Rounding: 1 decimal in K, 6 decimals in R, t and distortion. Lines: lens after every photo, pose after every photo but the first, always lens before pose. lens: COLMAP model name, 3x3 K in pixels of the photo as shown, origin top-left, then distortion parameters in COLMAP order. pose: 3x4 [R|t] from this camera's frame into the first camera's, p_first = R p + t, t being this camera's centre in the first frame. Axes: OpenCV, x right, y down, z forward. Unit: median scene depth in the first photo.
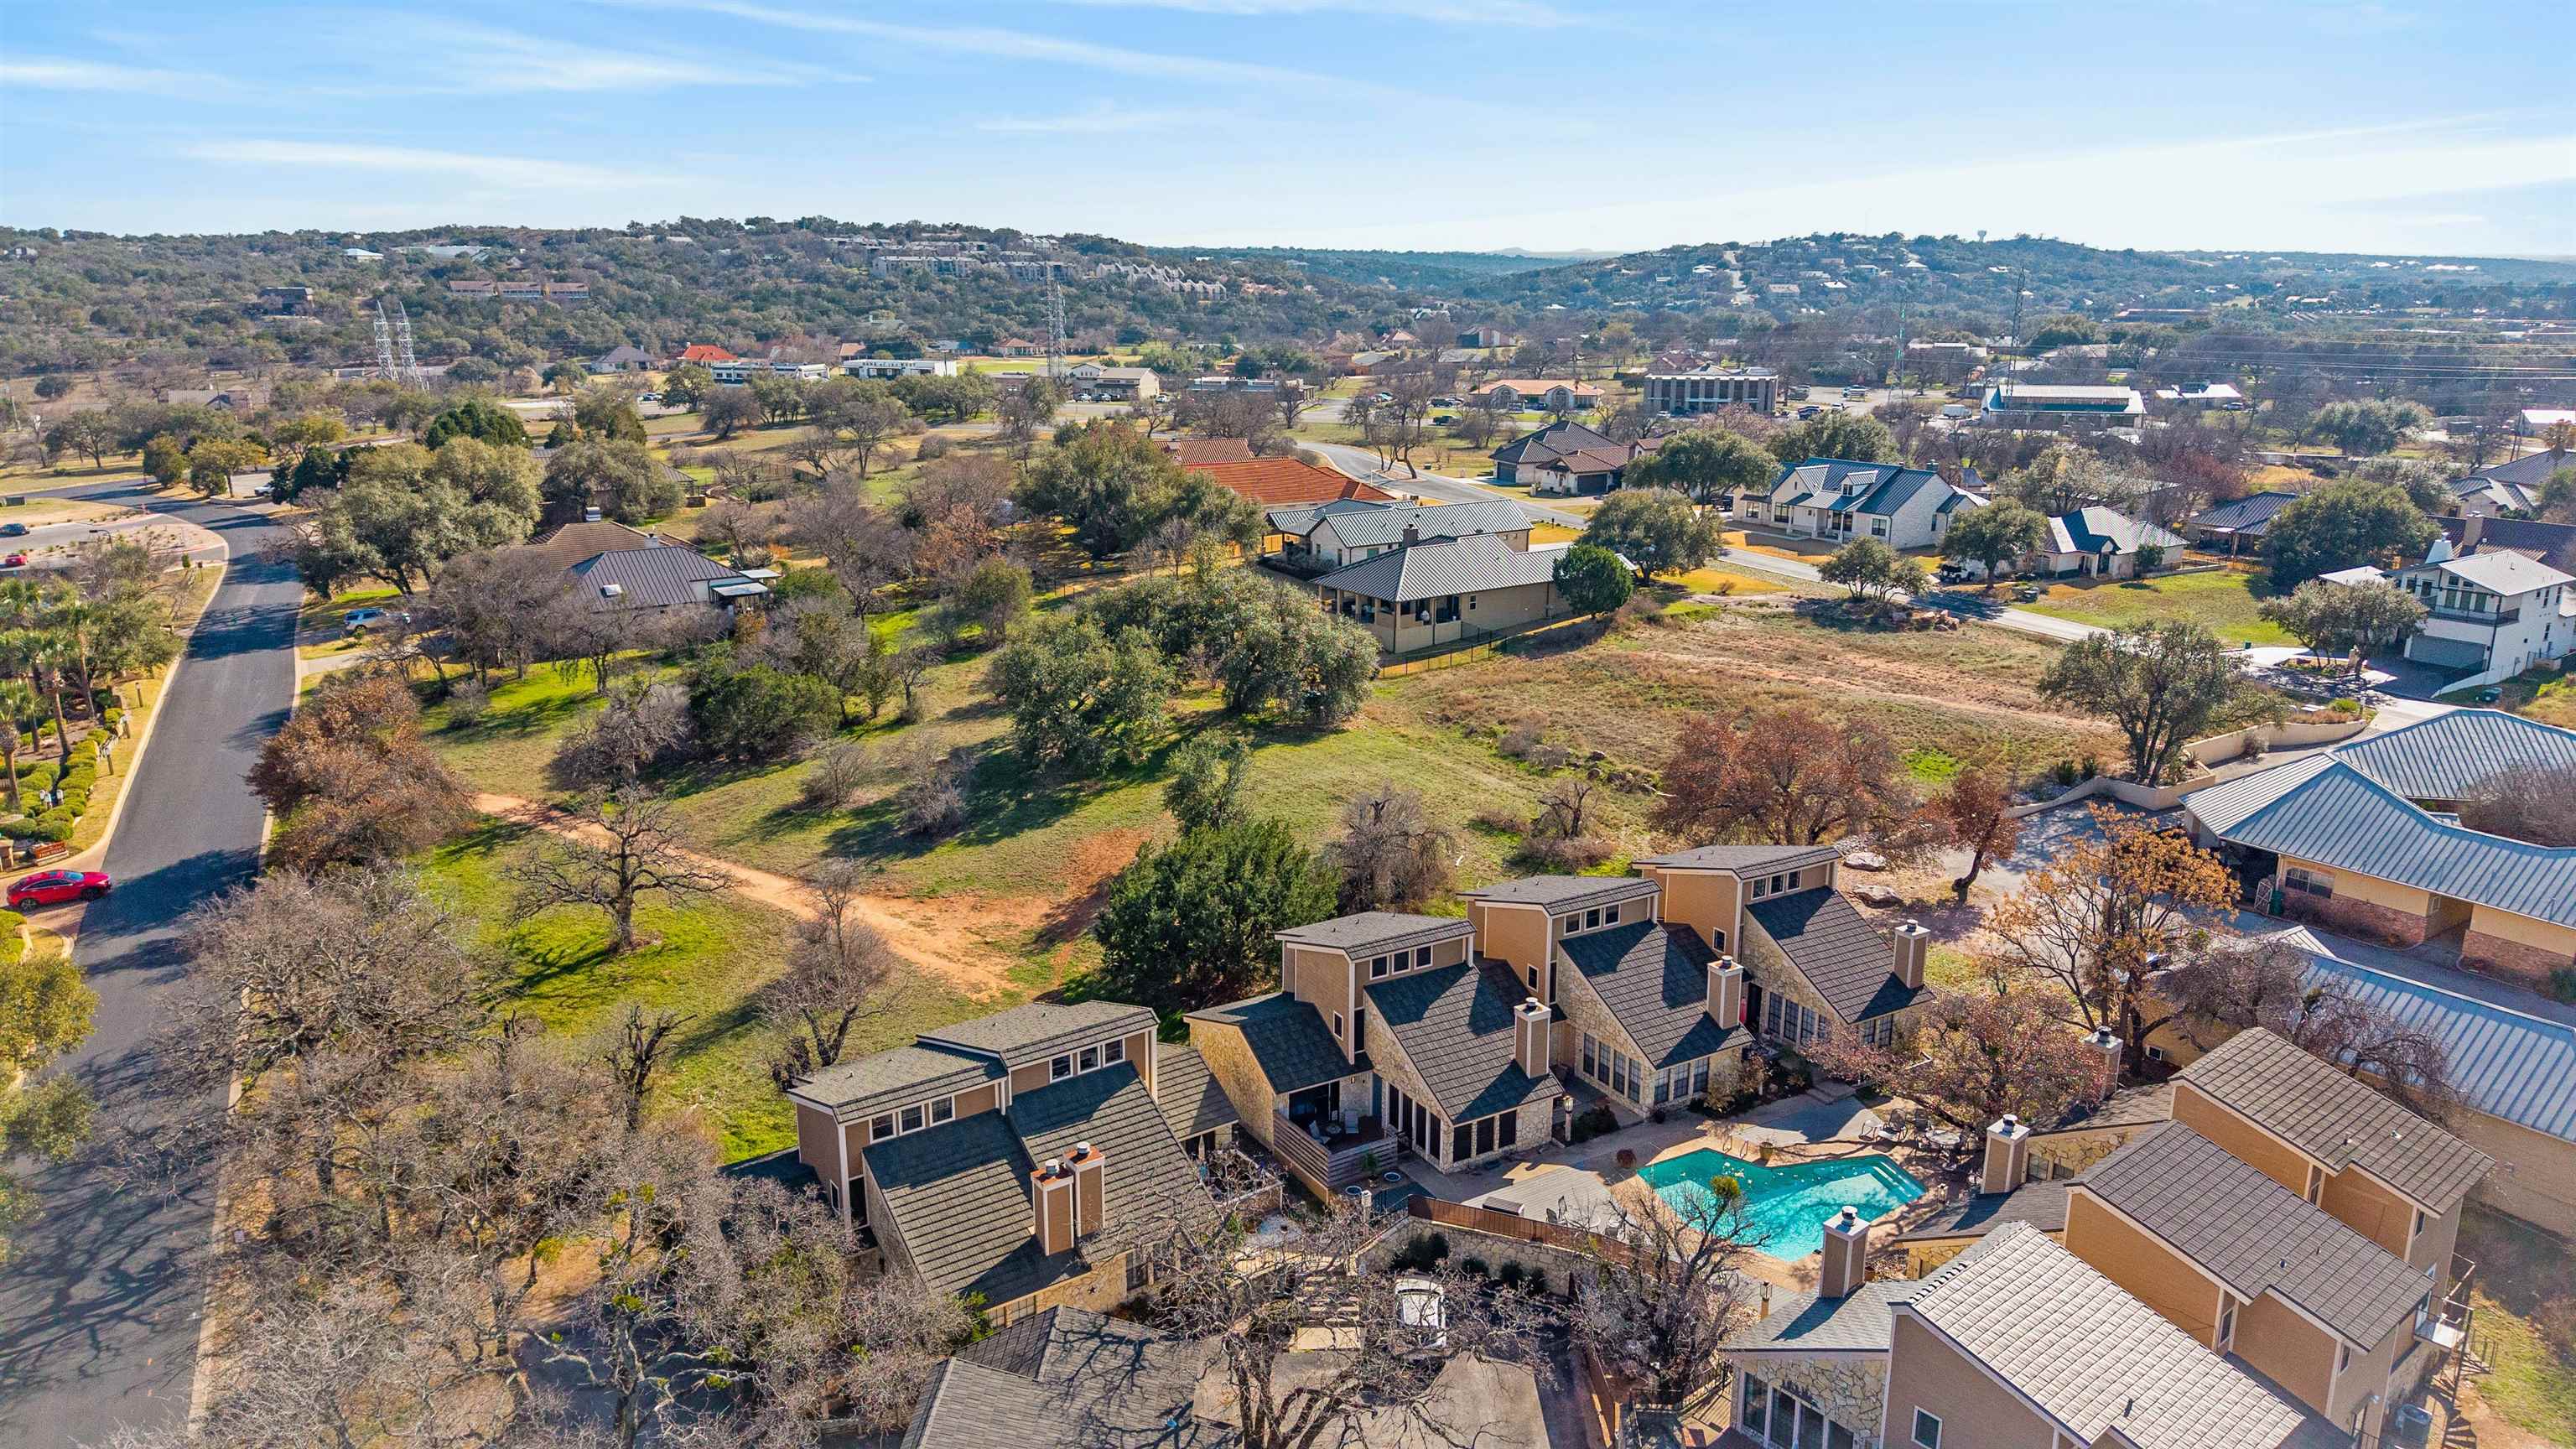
lens RADIAL K [[1703.9, 0, 1273.2], [0, 1703.9, 721.6], [0, 0, 1]] dist [0.106580, -0.113514]
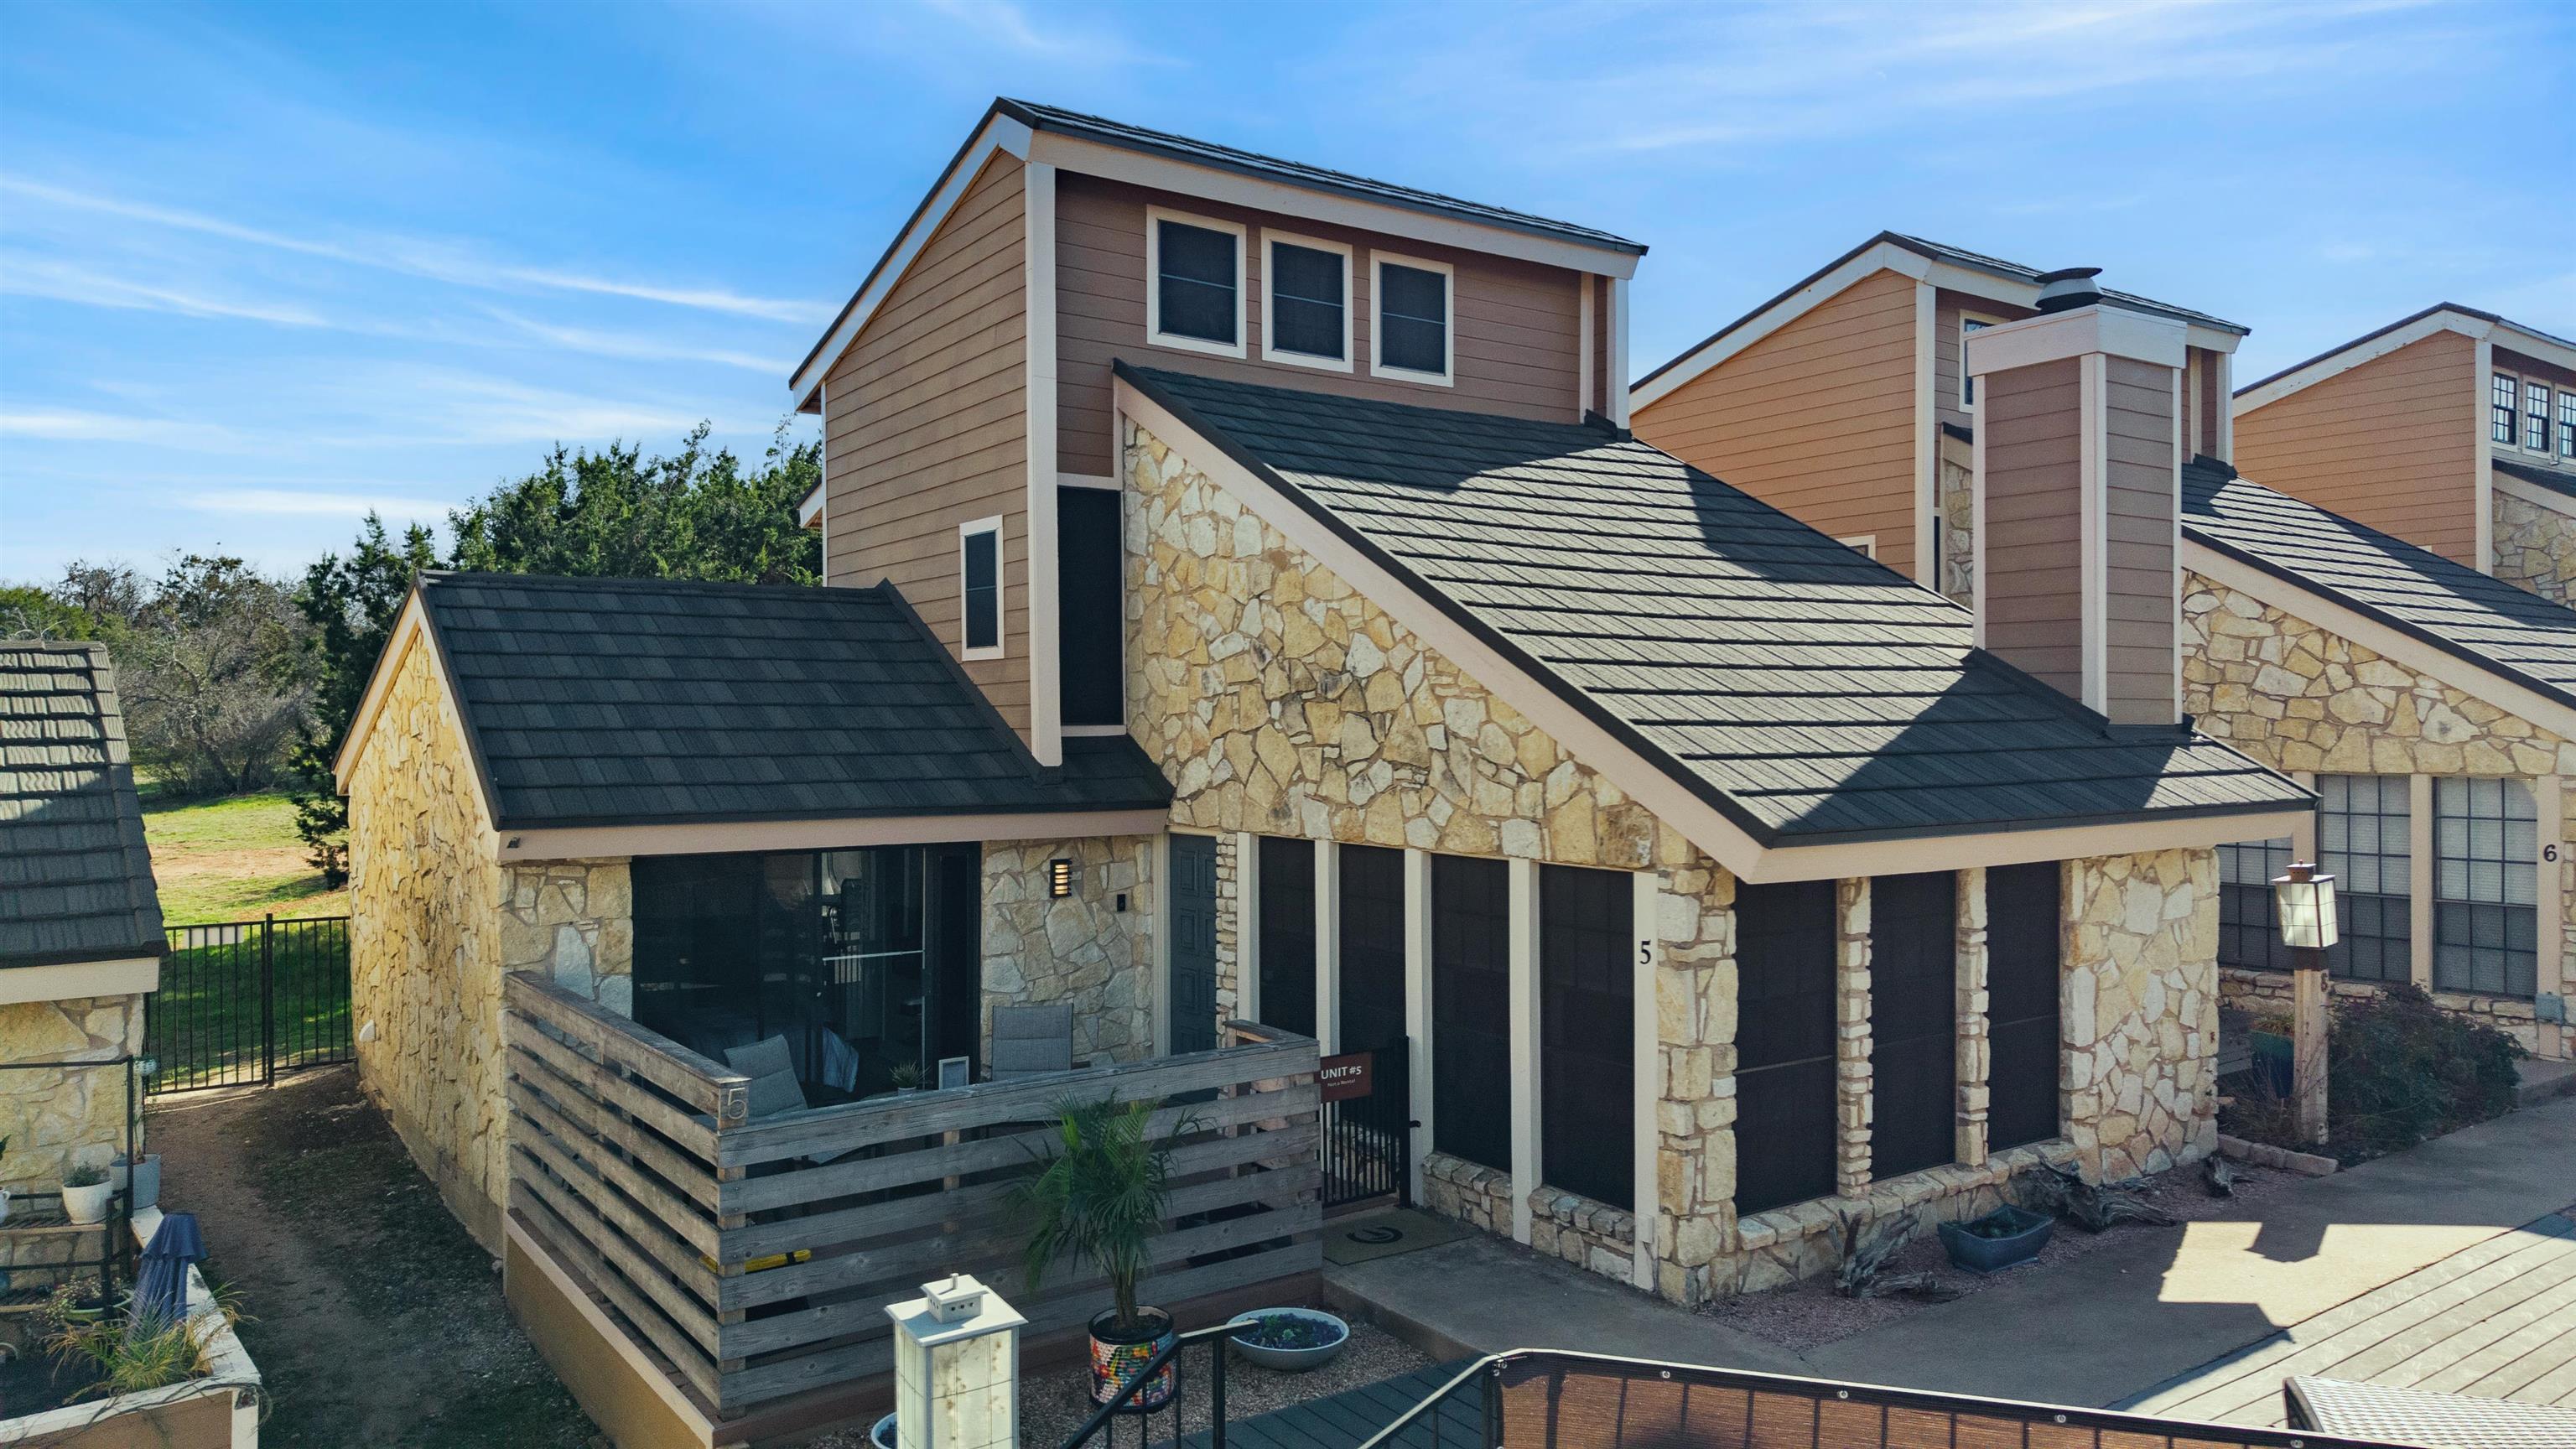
lens RADIAL K [[1703.9, 0, 1273.2], [0, 1703.9, 721.6], [0, 0, 1]] dist [0.106580, -0.113514]
pose [[0.996311, -0.003127, 0.085763, 0.054119], [0.022335, 0.974345, -0.223947, 0.235320], [-0.082863, 0.225037, 0.970820, 0.816791]]
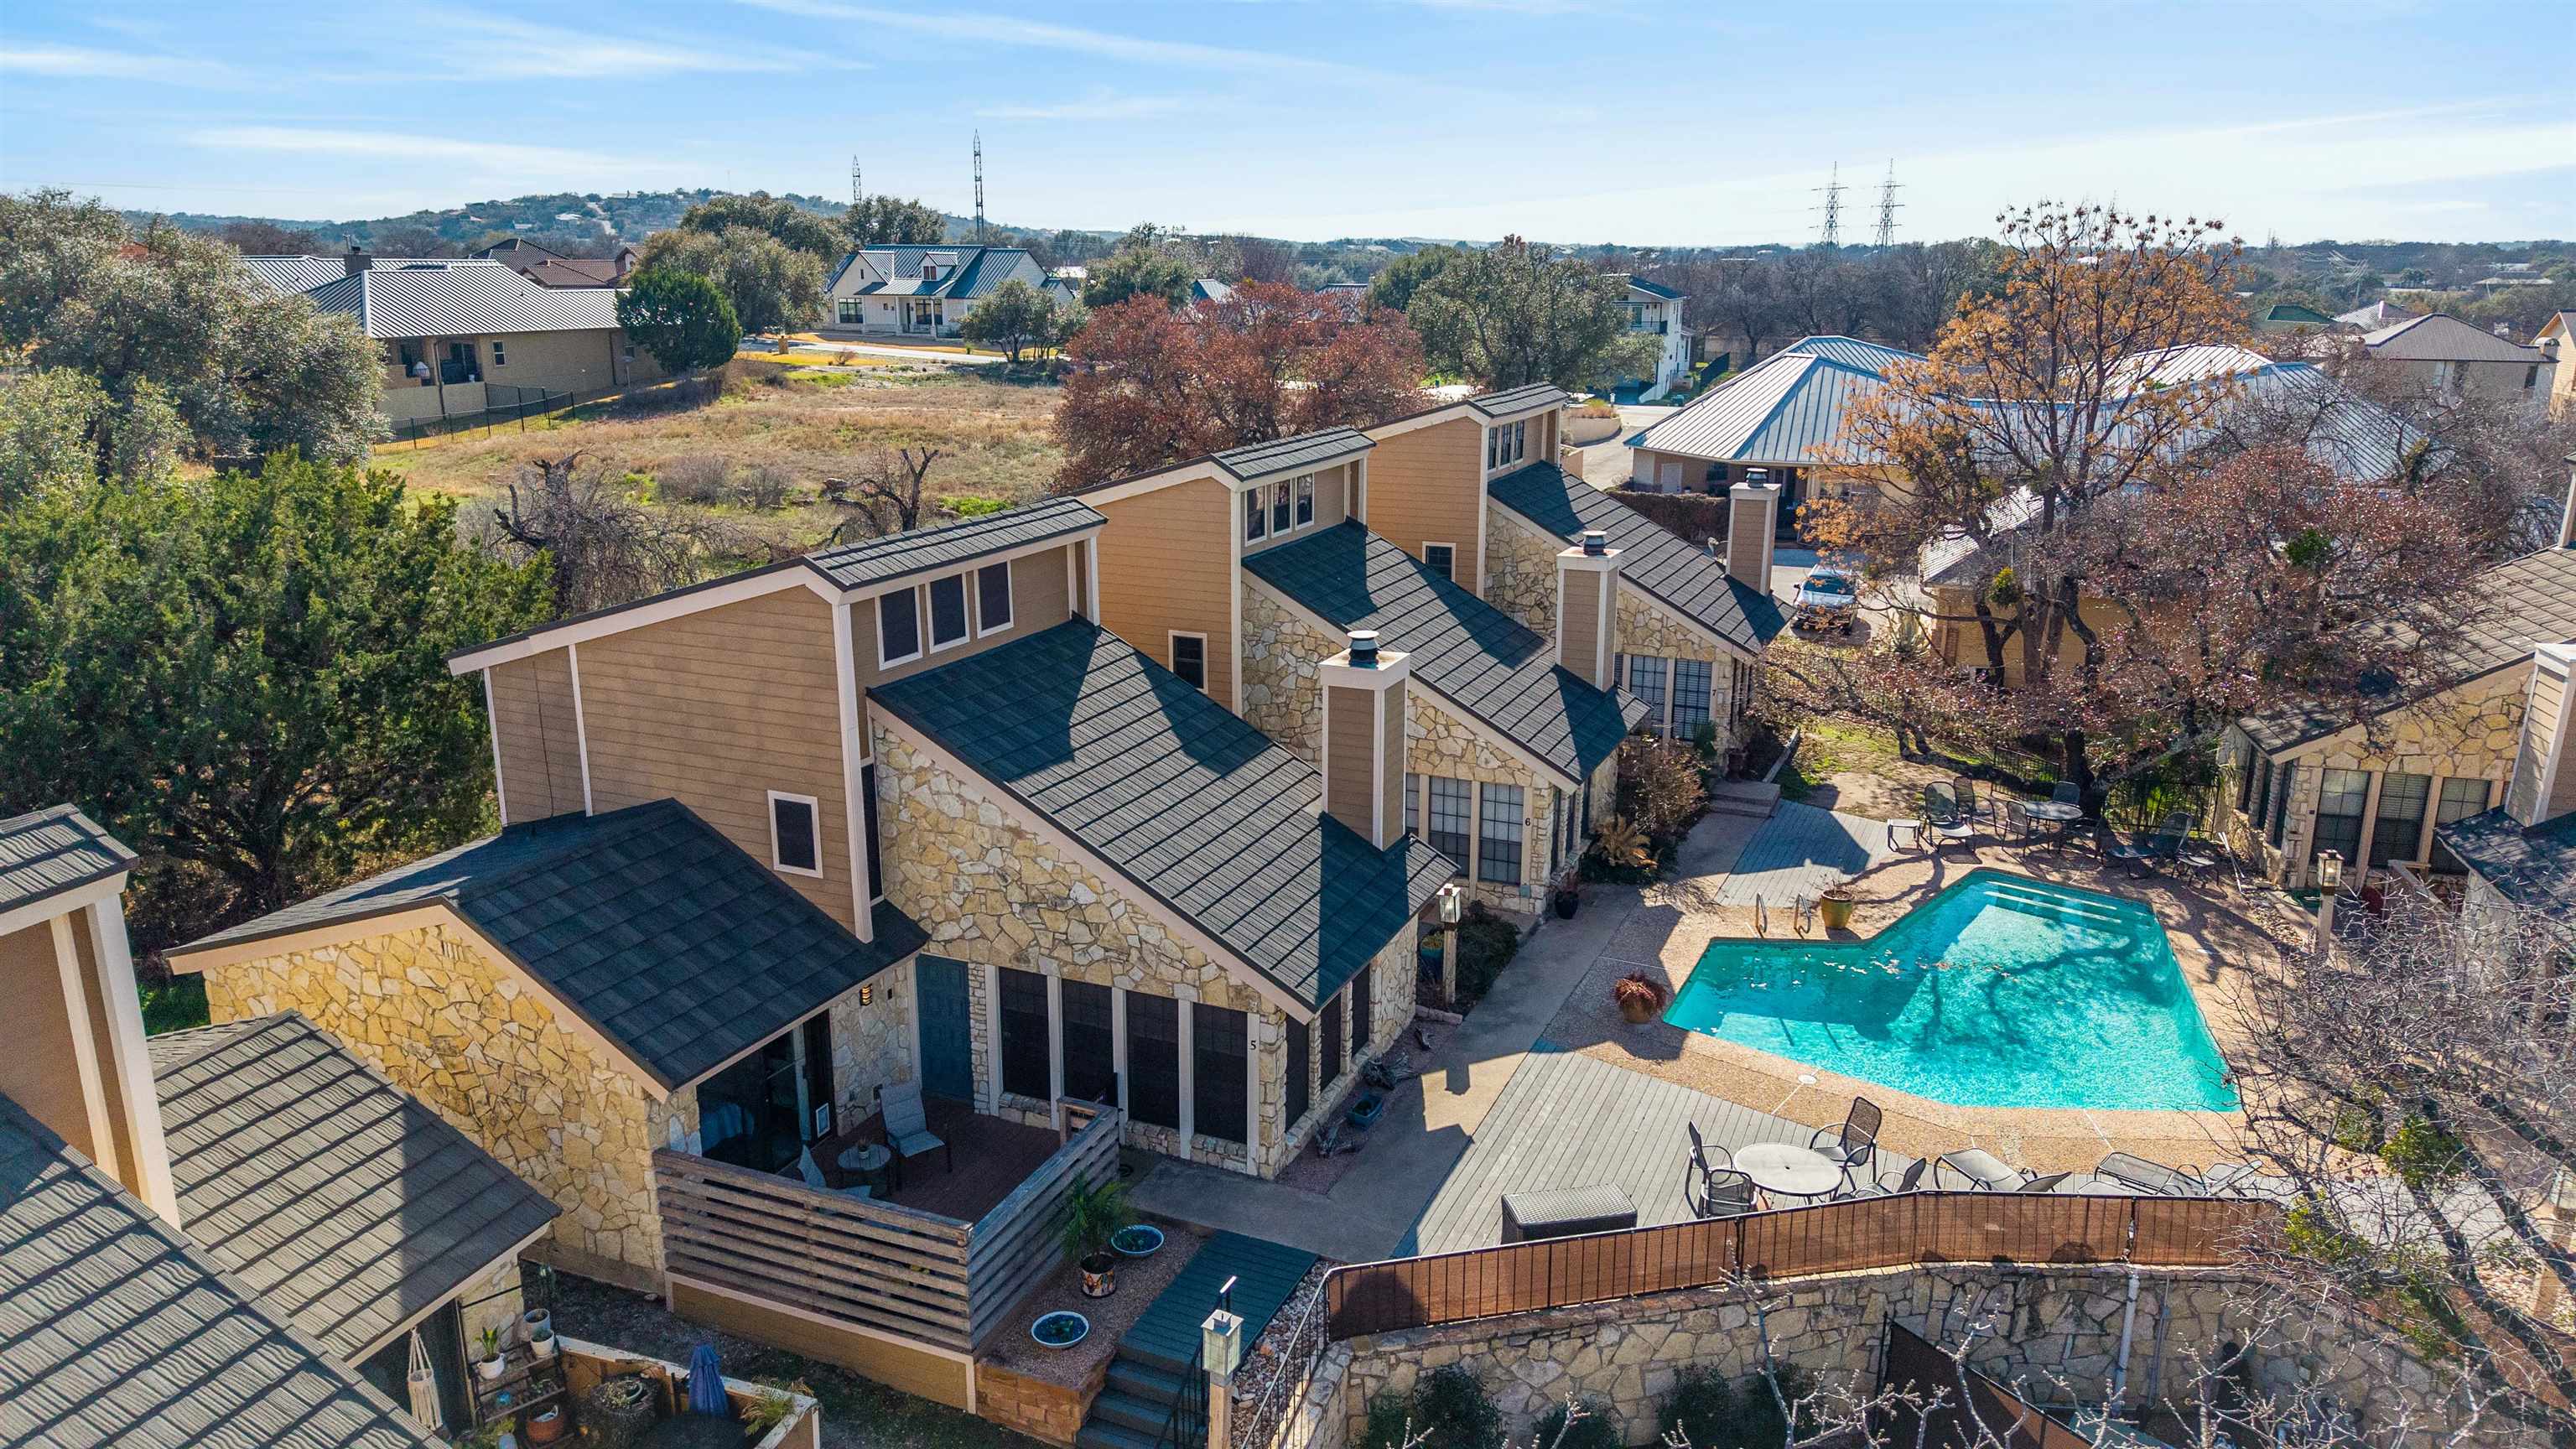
lens RADIAL K [[1703.9, 0, 1273.2], [0, 1703.9, 721.6], [0, 0, 1]] dist [0.106580, -0.113514]
pose [[0.815450, -0.147715, 0.559663, -0.063108], [0.140928, 0.988460, 0.055552, 0.152337], [-0.561410, 0.033572, 0.826857, 0.692059]]
